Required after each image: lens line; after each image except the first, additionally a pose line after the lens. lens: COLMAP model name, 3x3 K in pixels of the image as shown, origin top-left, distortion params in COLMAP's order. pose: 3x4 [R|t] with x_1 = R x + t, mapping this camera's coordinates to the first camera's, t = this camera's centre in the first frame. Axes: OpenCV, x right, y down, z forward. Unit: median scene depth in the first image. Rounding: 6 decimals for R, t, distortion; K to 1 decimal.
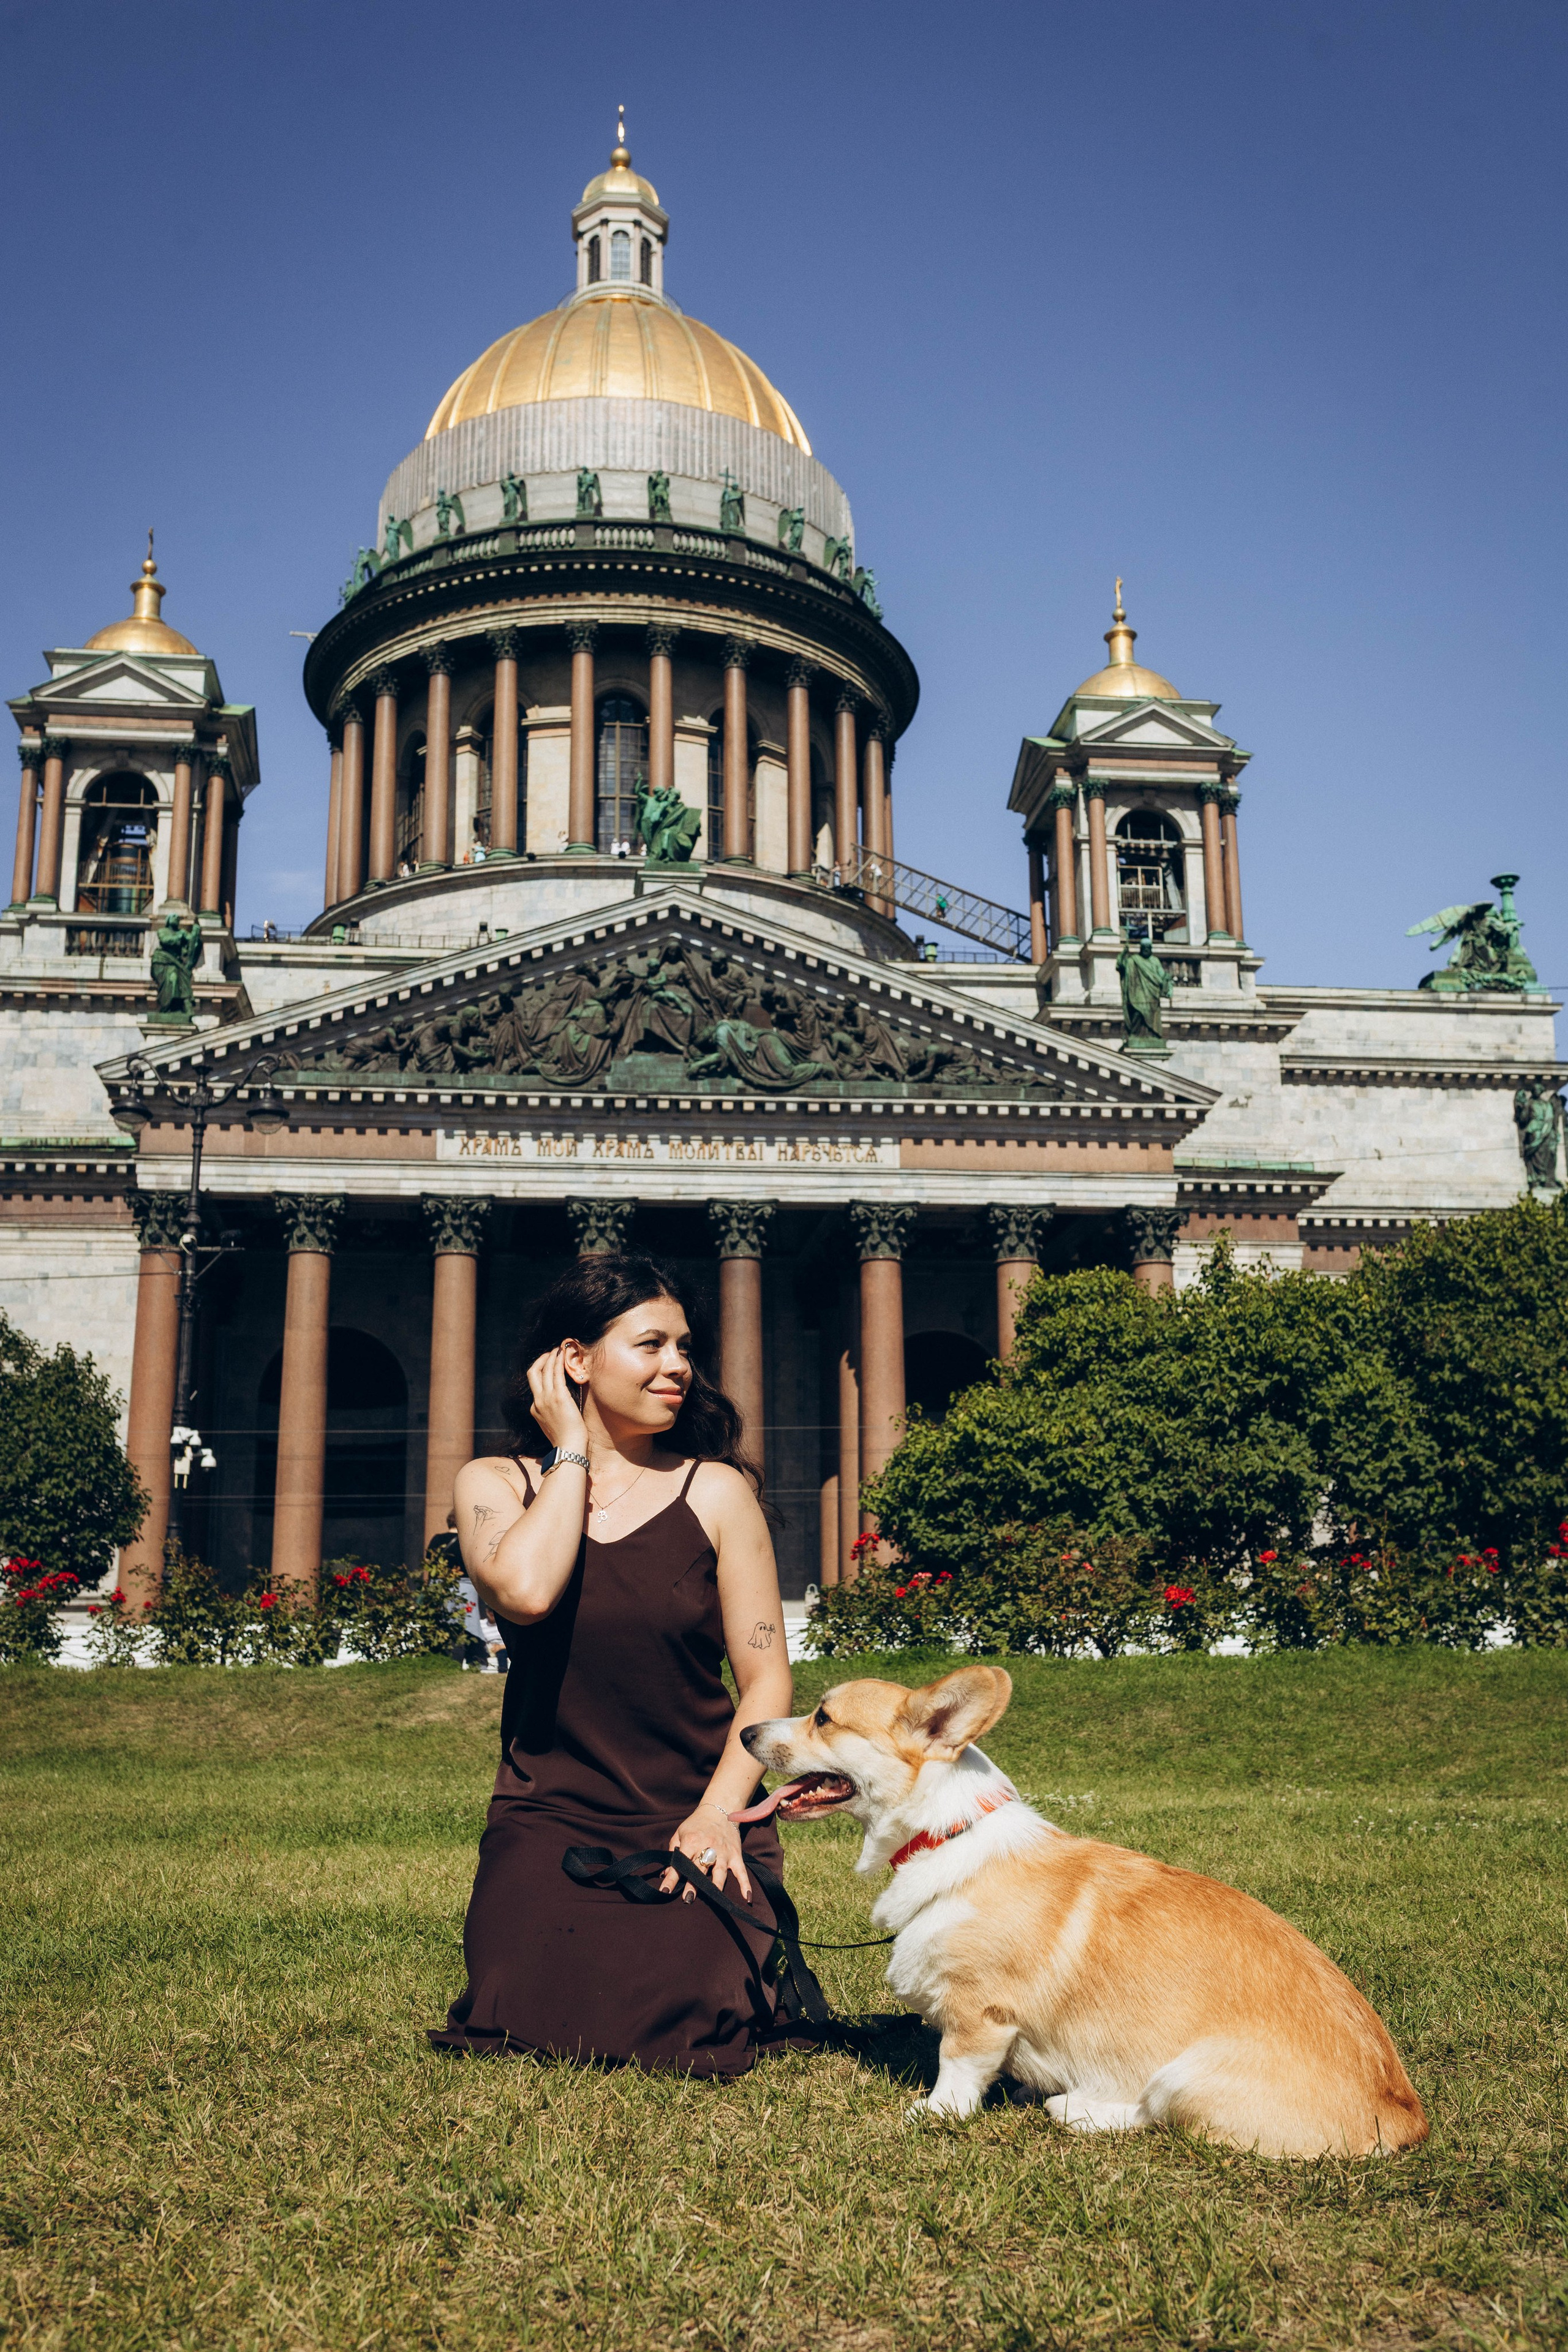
lens RADIAL K [[2224.6, 0, 780.1], [0, 2224.6, 1163.9], [0, 0, 1]] dist [-0.000793, 0.009864]
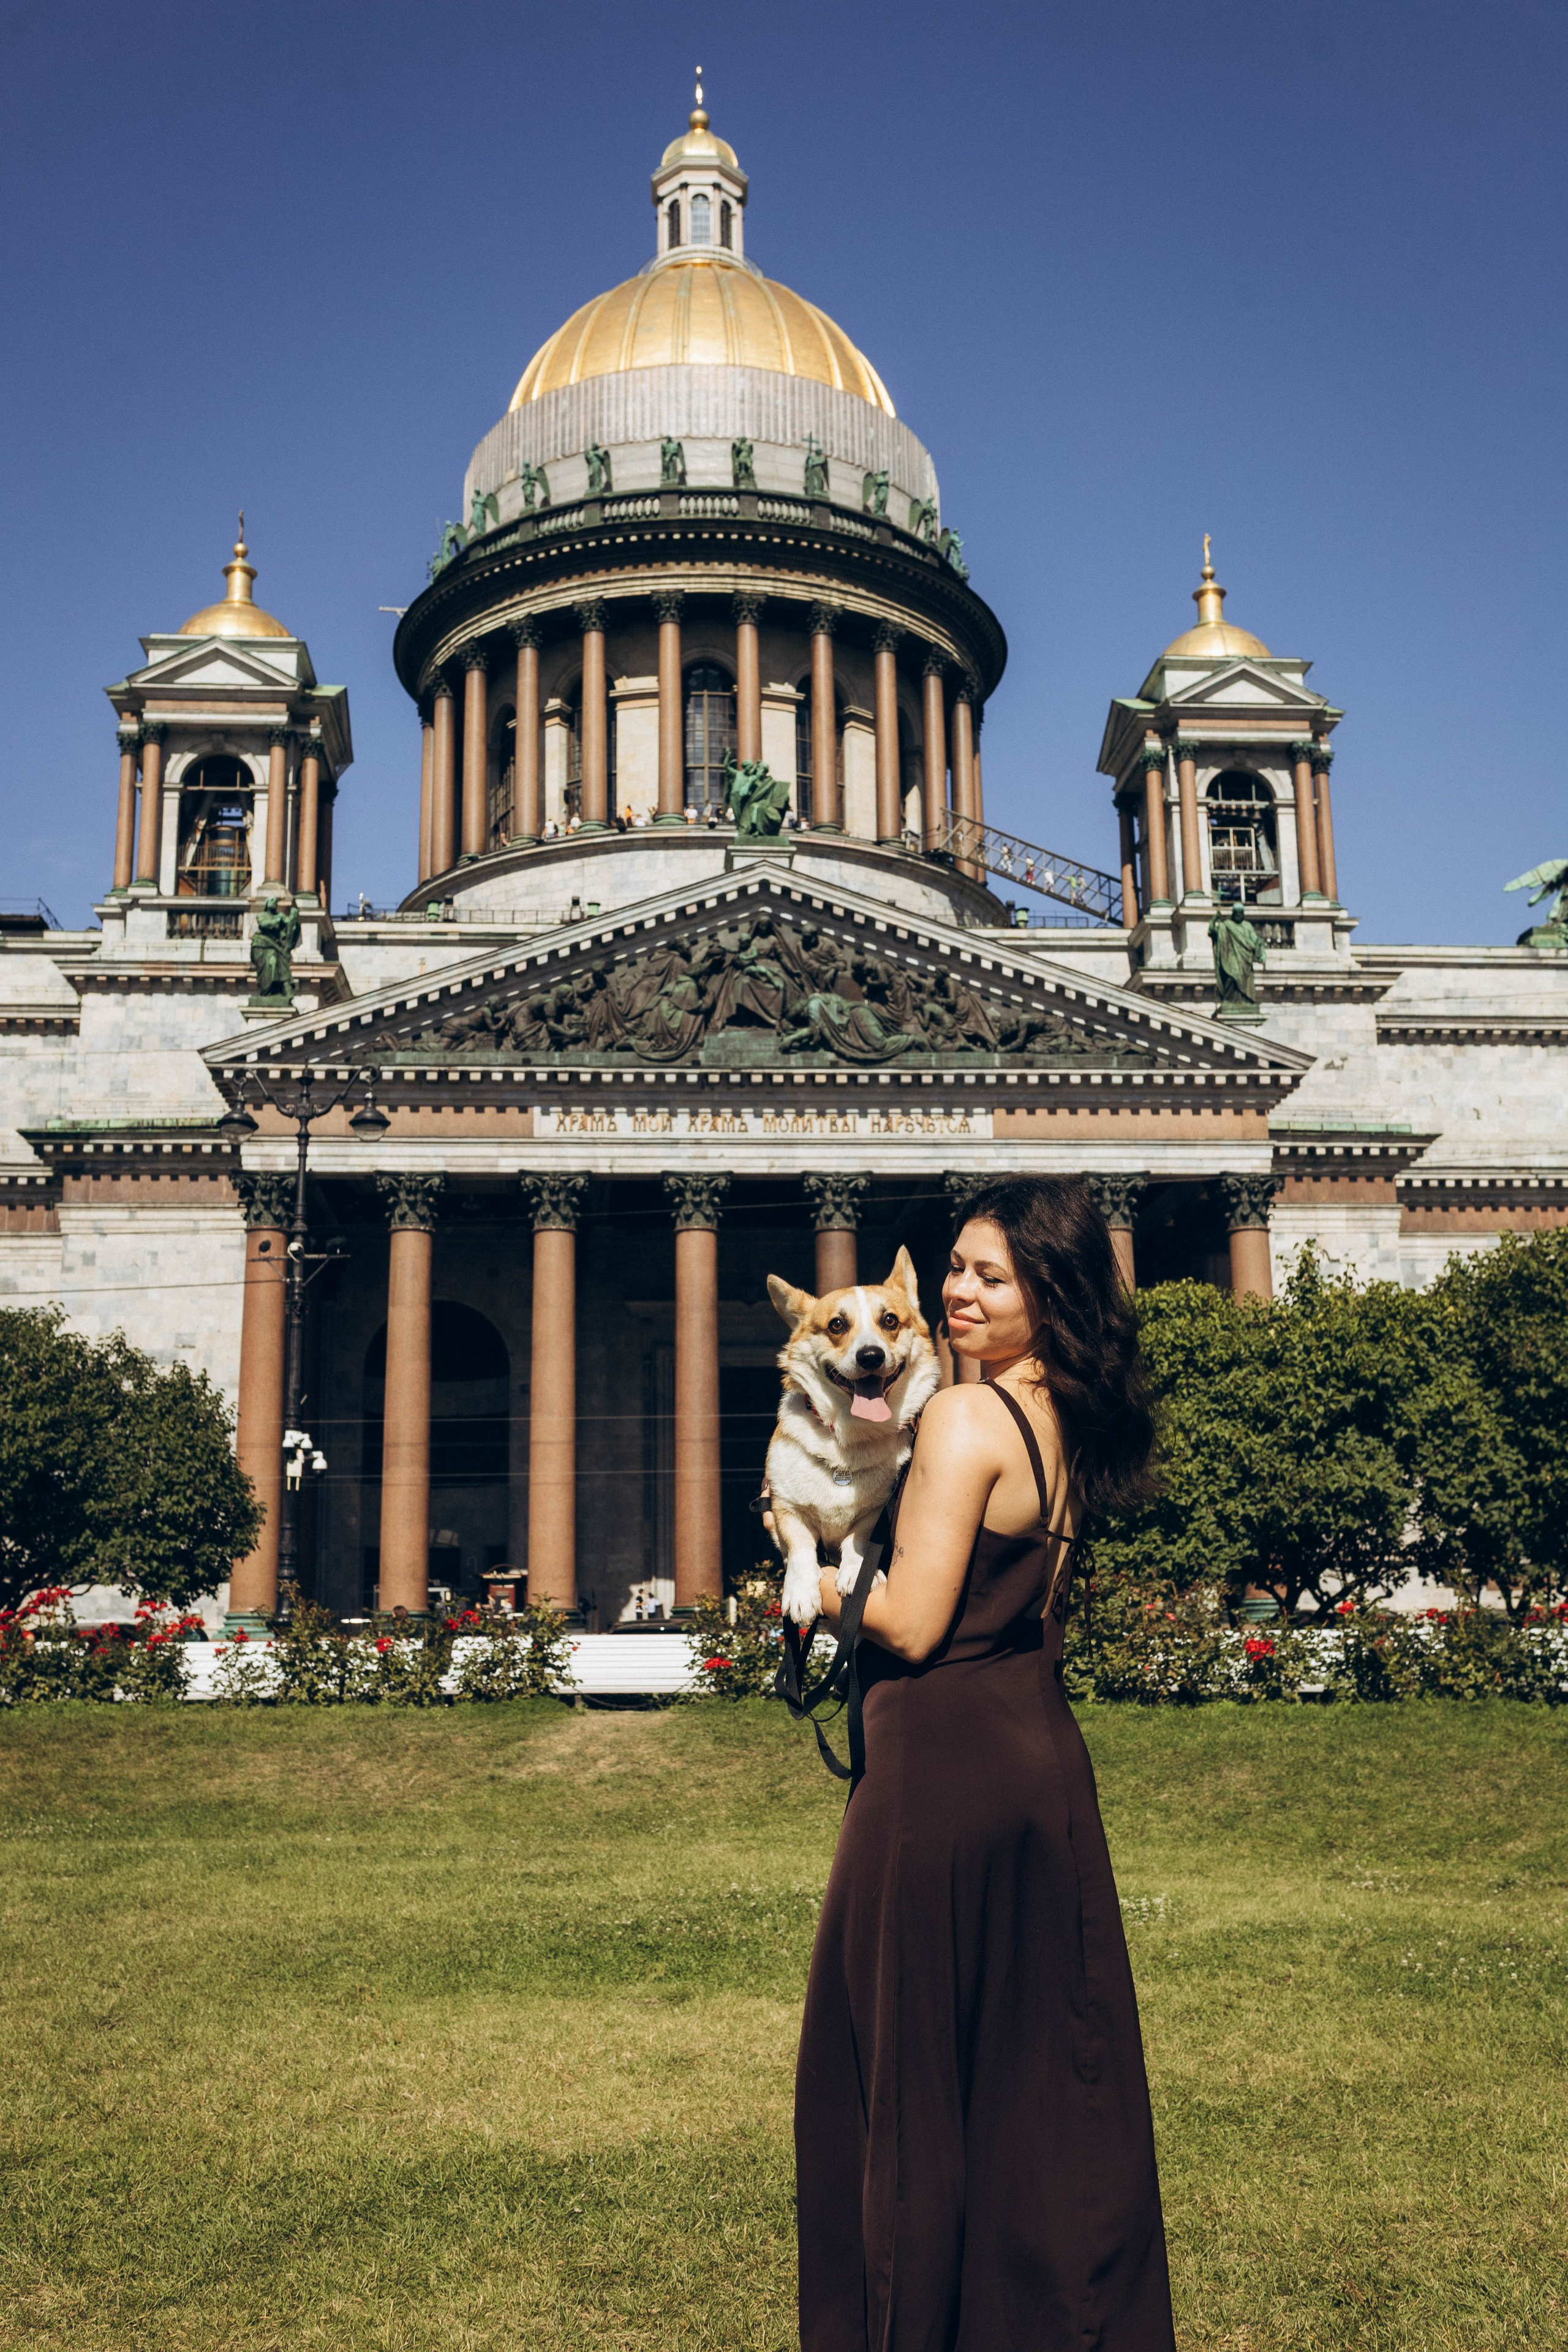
lens RADIAL K [[2224.6, 0, 780.1], [0, 2224.6, 1163.9], [0, 0, 1]] dist [-0.000793, 0.009864]
pose [[0.998986, -0.013912, -0.042821, 0.000693], [0.014818, 0.999671, 0.020922, -0.008341], [0.042516, -0.021535, 0.998864, -0.005552]]
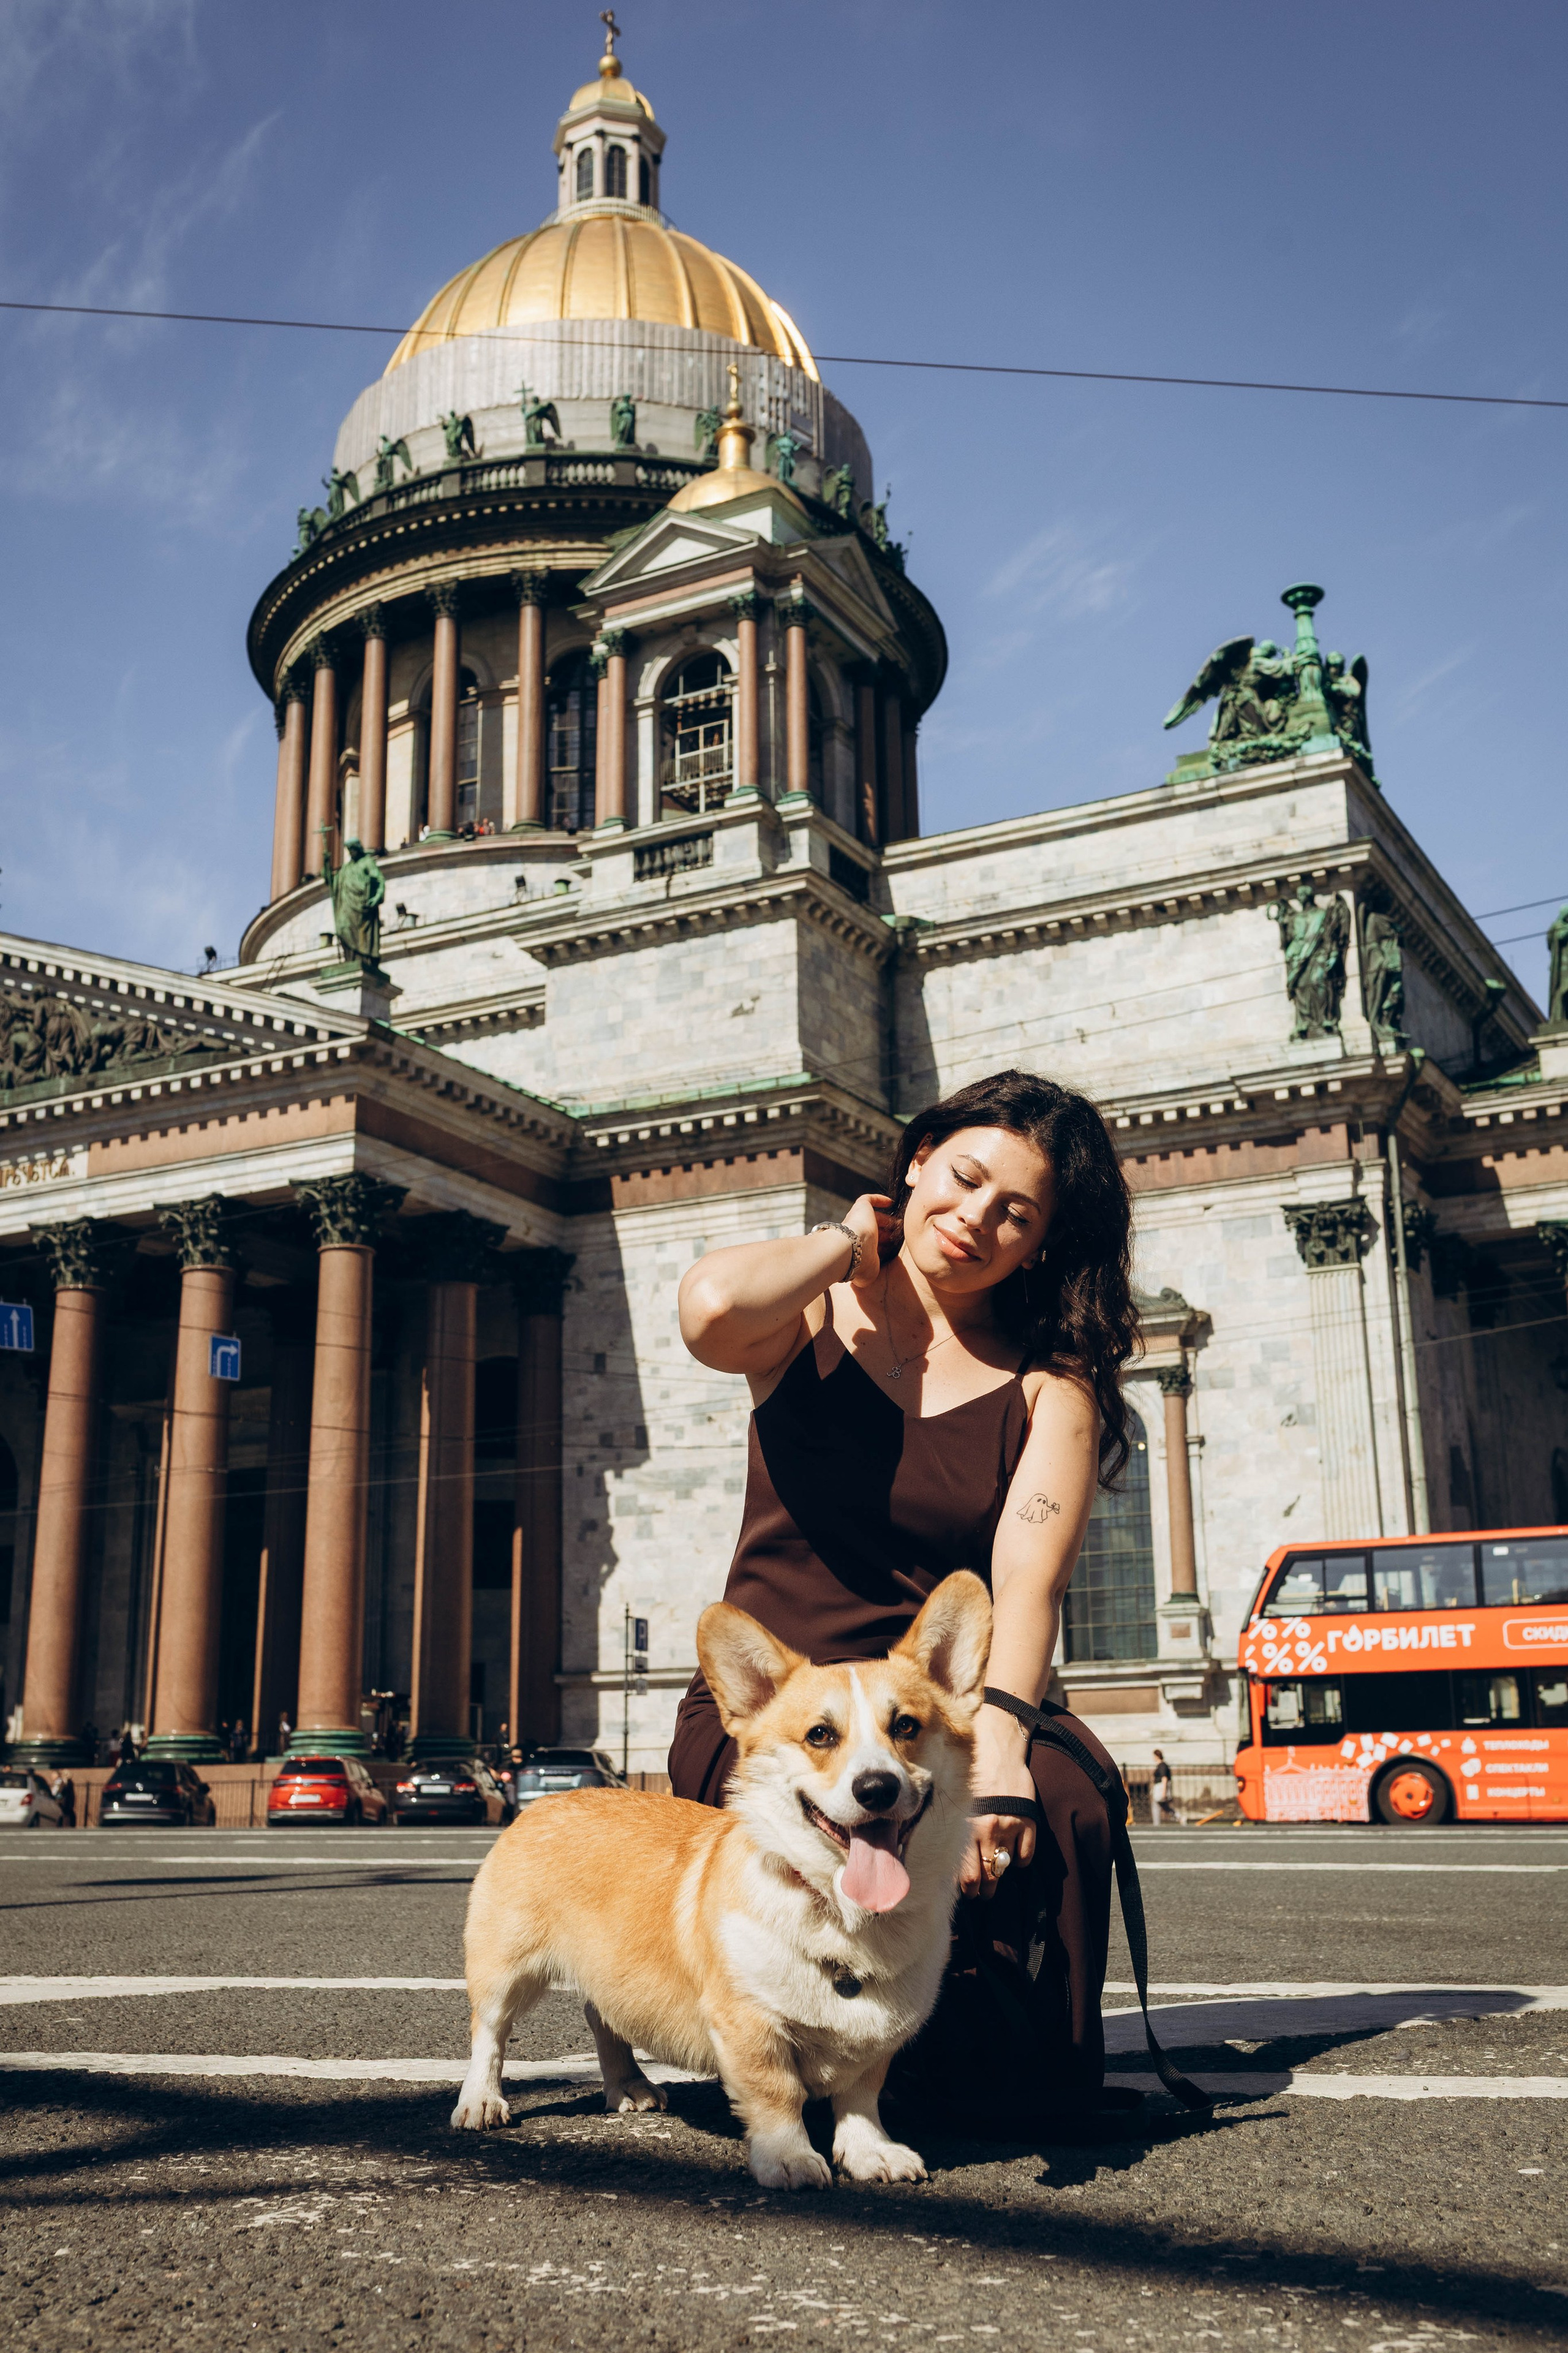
lens RADIAL K [[2397.3, 0, 755.8], [0, 2397.3, 1166.2], [0, 0, 1]] dist [-0.000966, 0.016036]
pose [[0.809799, -0.152298, -0.566596, 0.719093], [0.138344, 0.988057, -0.067858, 0.087143], [0.570163, -0.023434, 0.821197, 0.377135]]
